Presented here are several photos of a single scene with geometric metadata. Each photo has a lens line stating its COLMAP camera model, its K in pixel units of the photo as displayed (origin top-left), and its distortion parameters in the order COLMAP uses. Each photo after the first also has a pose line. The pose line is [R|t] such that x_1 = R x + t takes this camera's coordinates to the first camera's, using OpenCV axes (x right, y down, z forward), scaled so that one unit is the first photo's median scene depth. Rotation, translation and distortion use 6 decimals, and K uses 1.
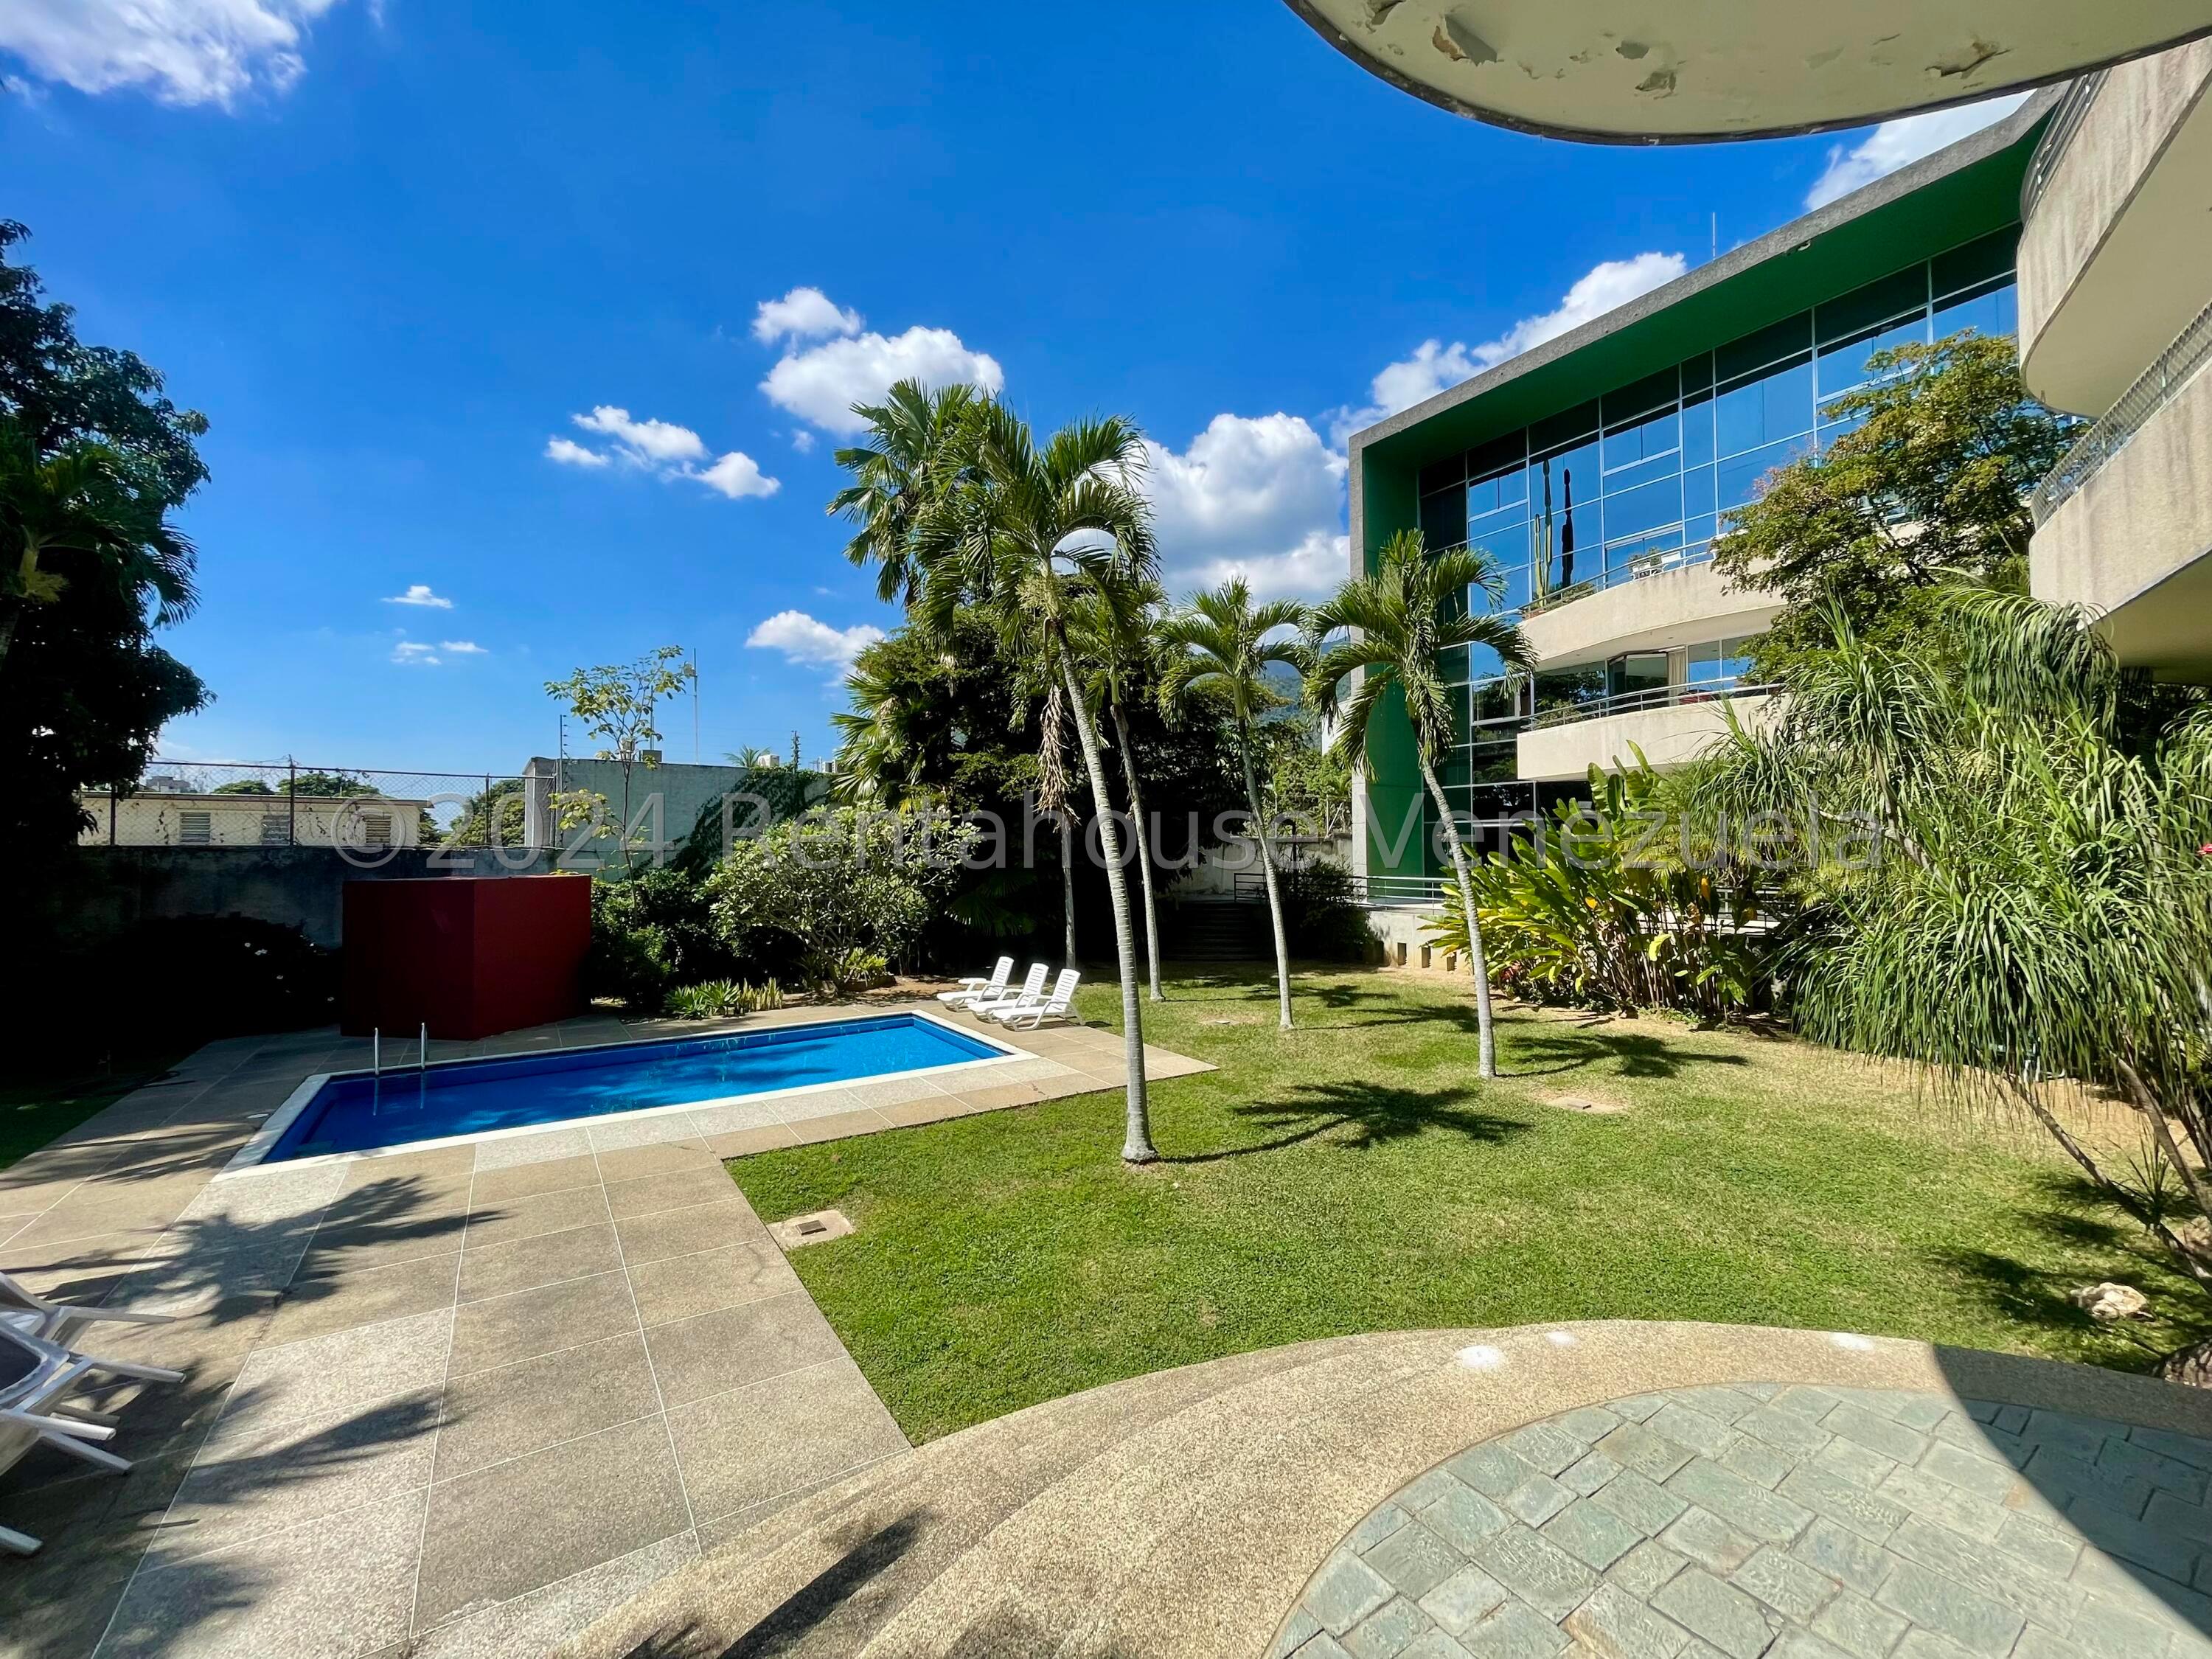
lens RADIAL K [[897.9, 0, 1102.7], [0, 897.9, 830.2], [0, 0, 1]] dist [-0.000791, 0.000649]
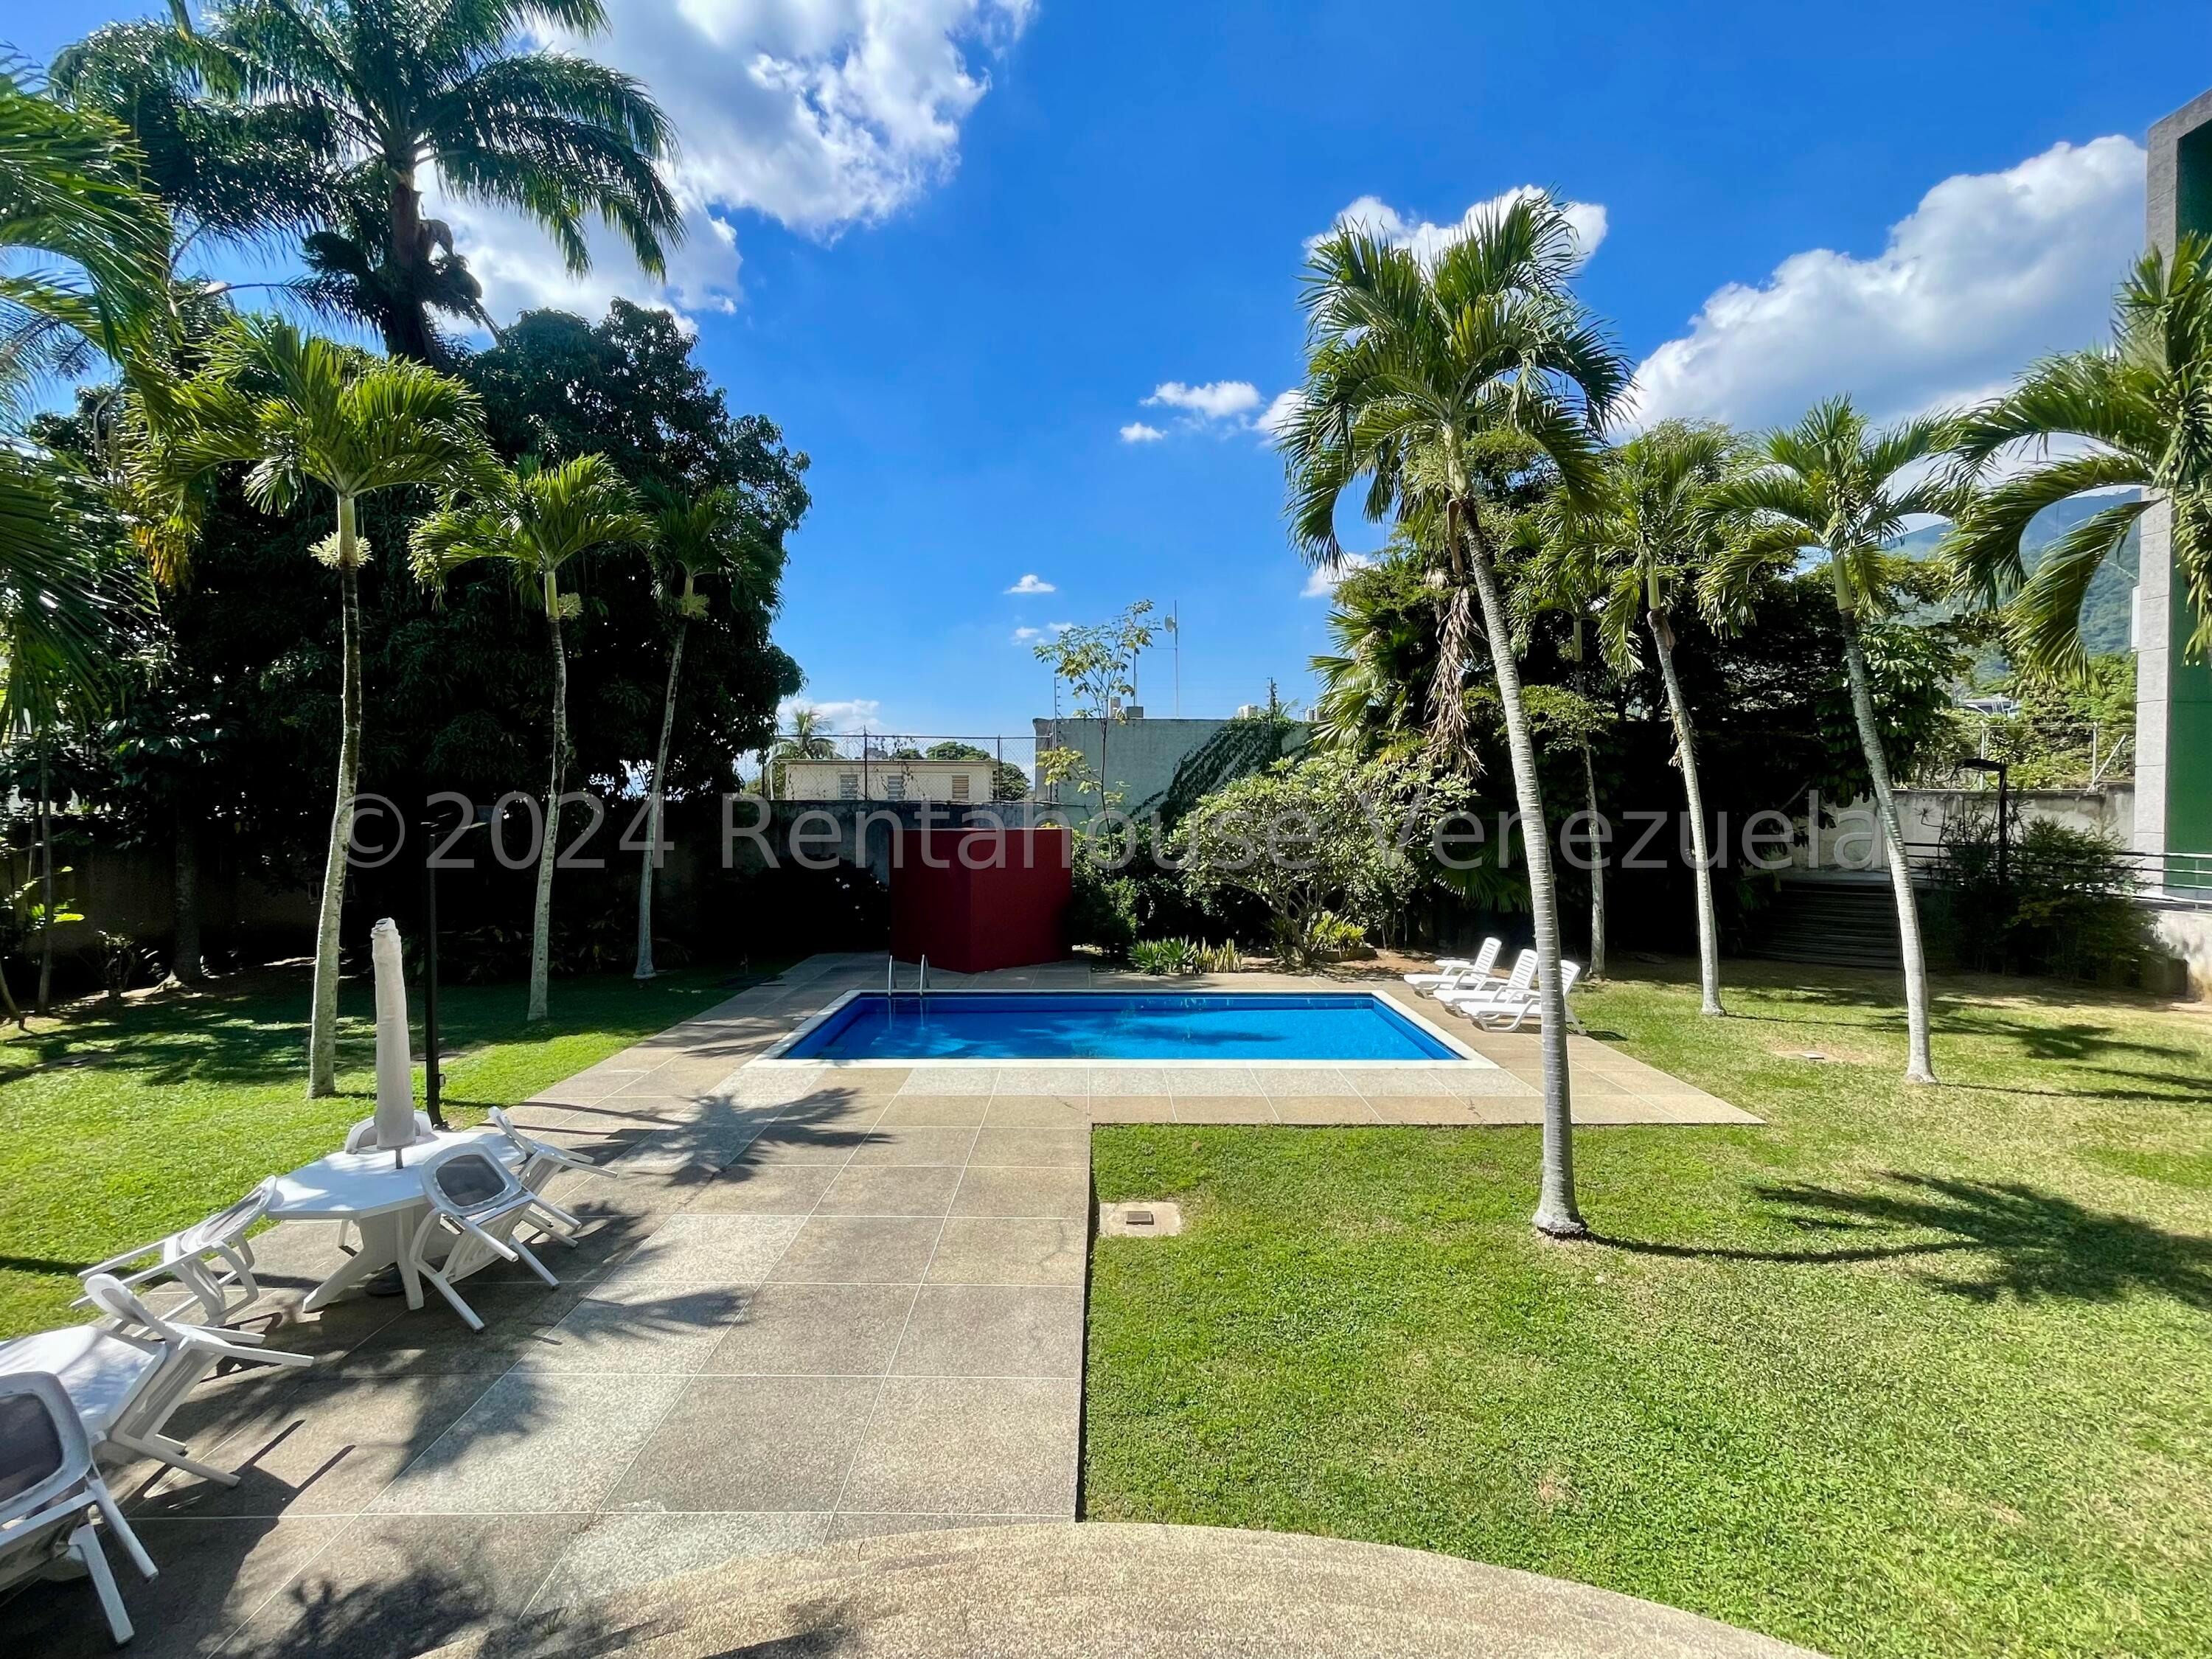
lens RADIAL K [[970.2, 0, 1098.6], [0, 970.2, 824.5], [0, 0, 1]] dist [0.001246, -0.000156]
pose [[0.837353, 0.014996, -0.546456, 0.115915], [0.007126, 0.999239, 0.038341, 0.003192], [0.546615, -0.035999, 0.836610, 0.110967]]
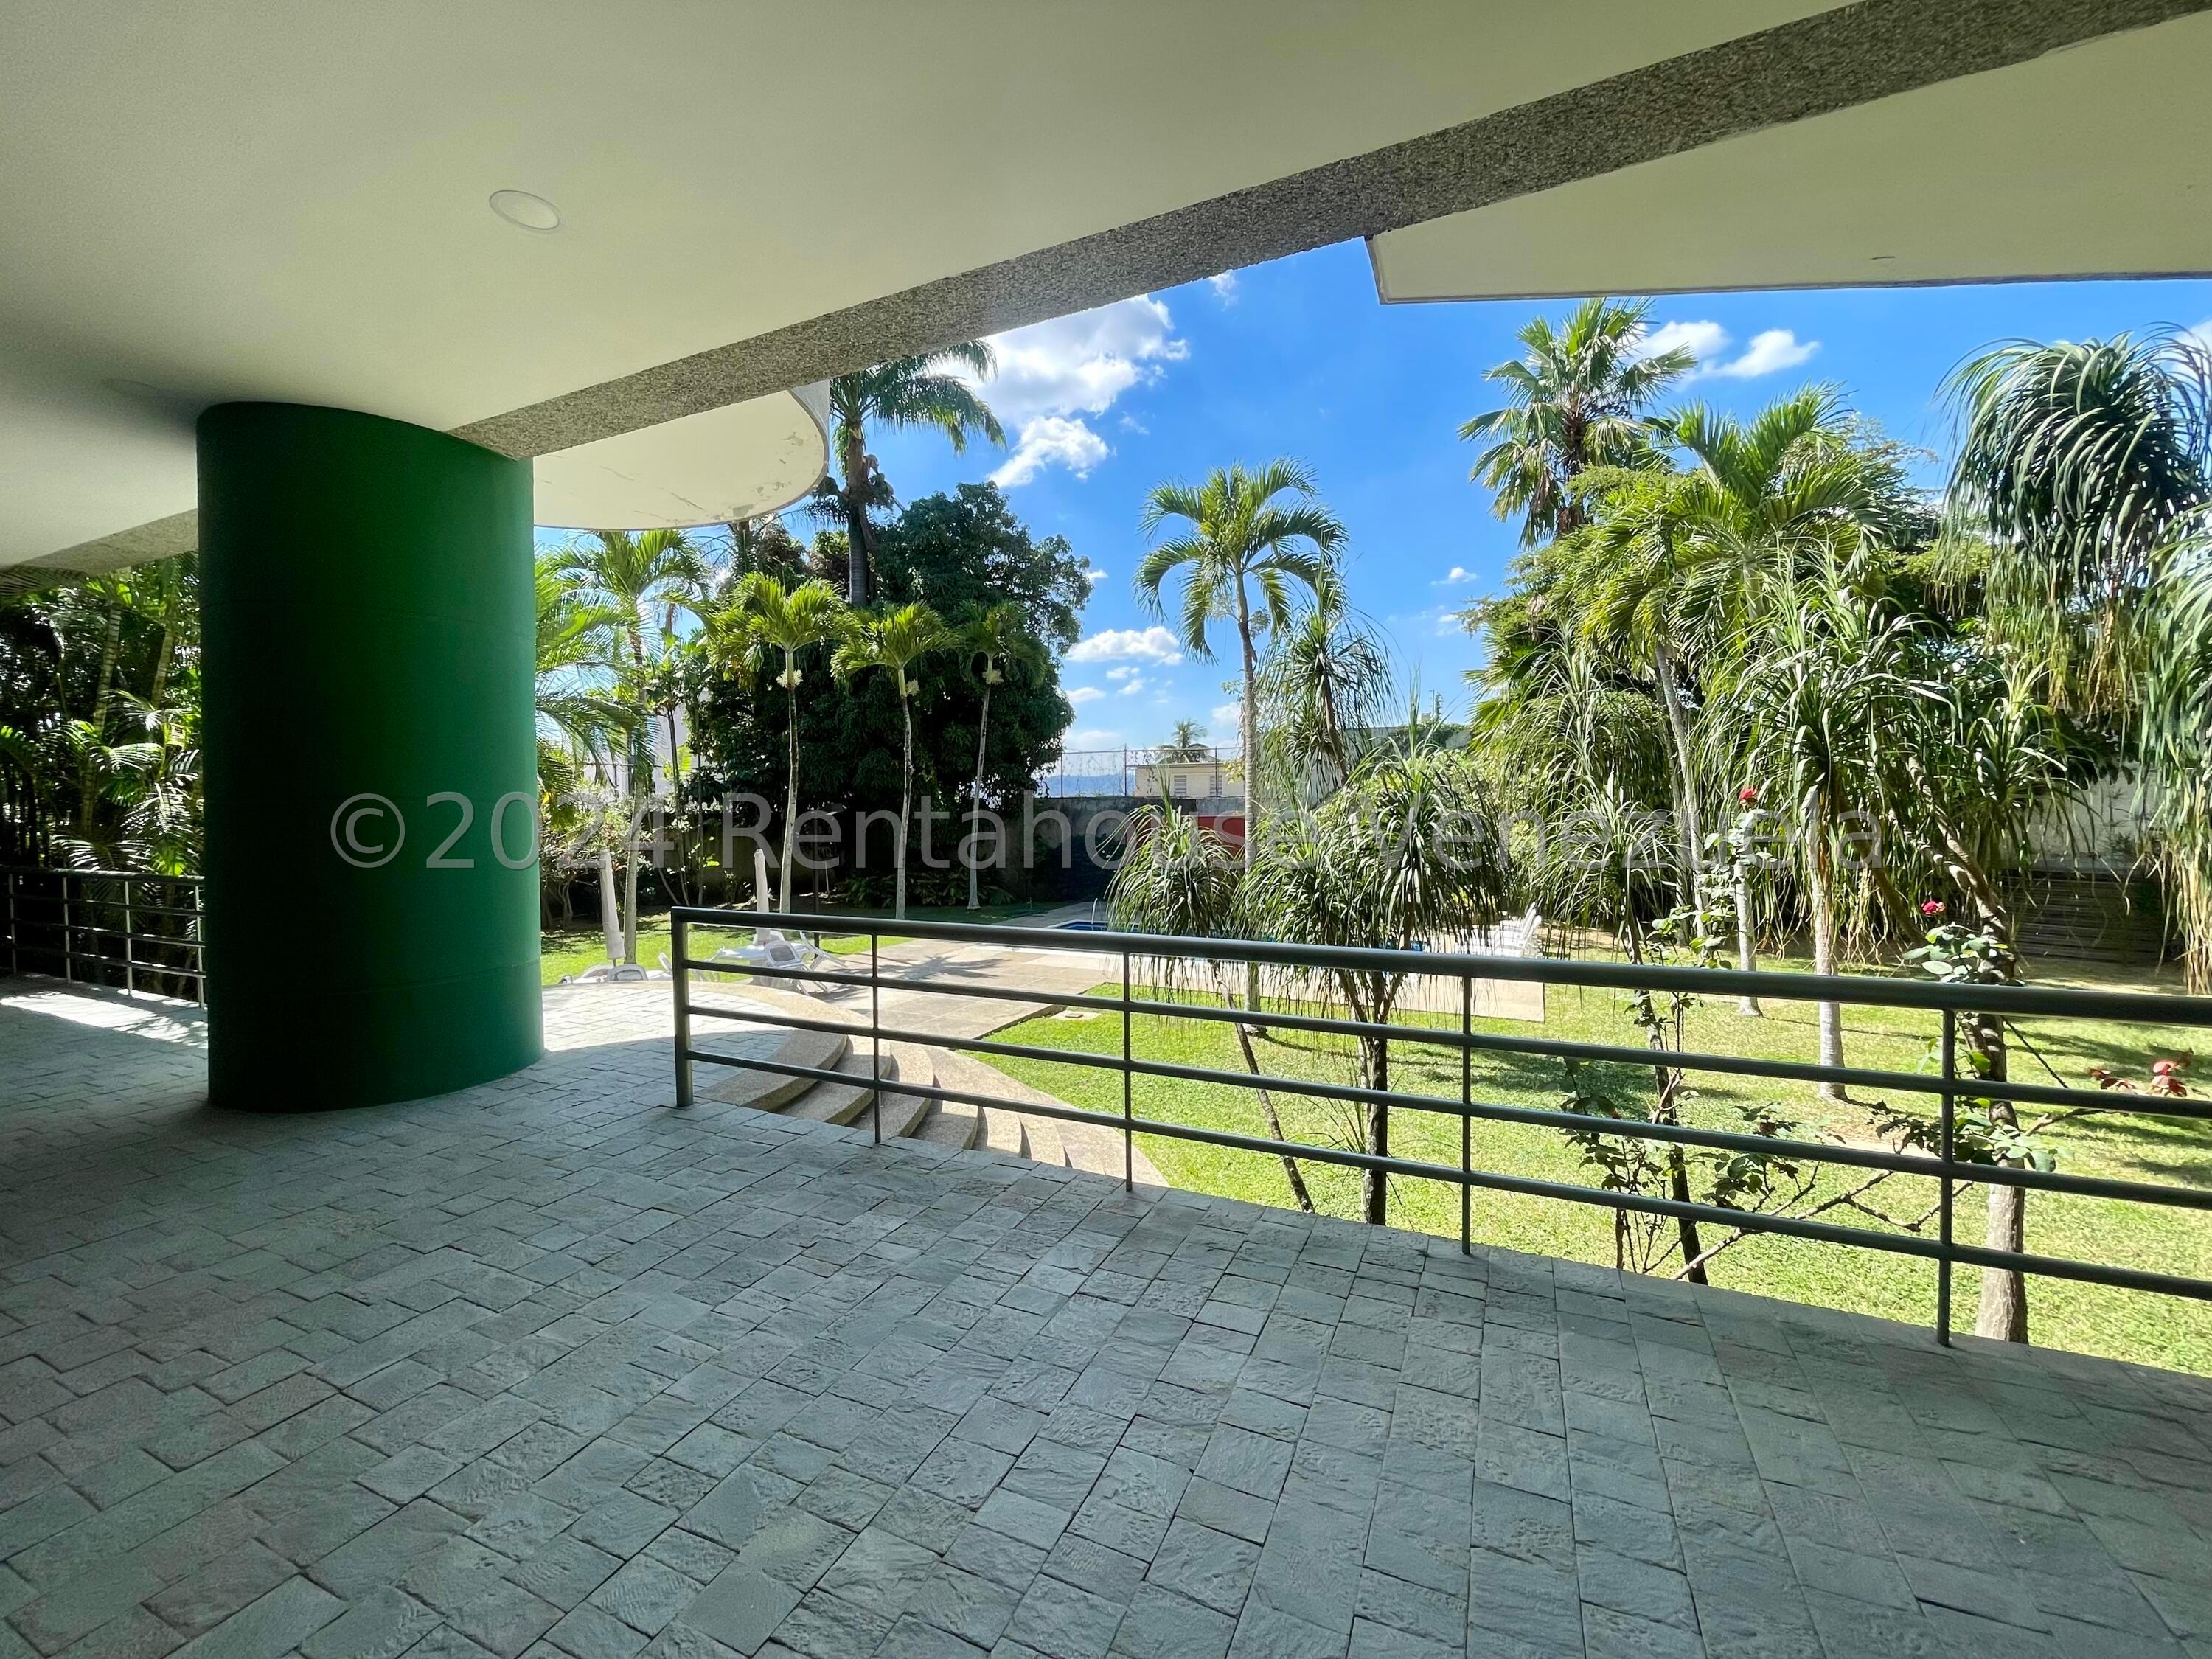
lens RADIAL K [[888.0, 0, 1109.8], [0, 888.0, 819.6], [0, 0, 1]] dist [-0.000176, 0.000084]
pose [[0.530509, 0.017597, -0.847497, 0.773012], [0.026594, 0.998947, 0.037389, -0.003347], [0.847262, -0.042374, 0.529482, 0.106595]]
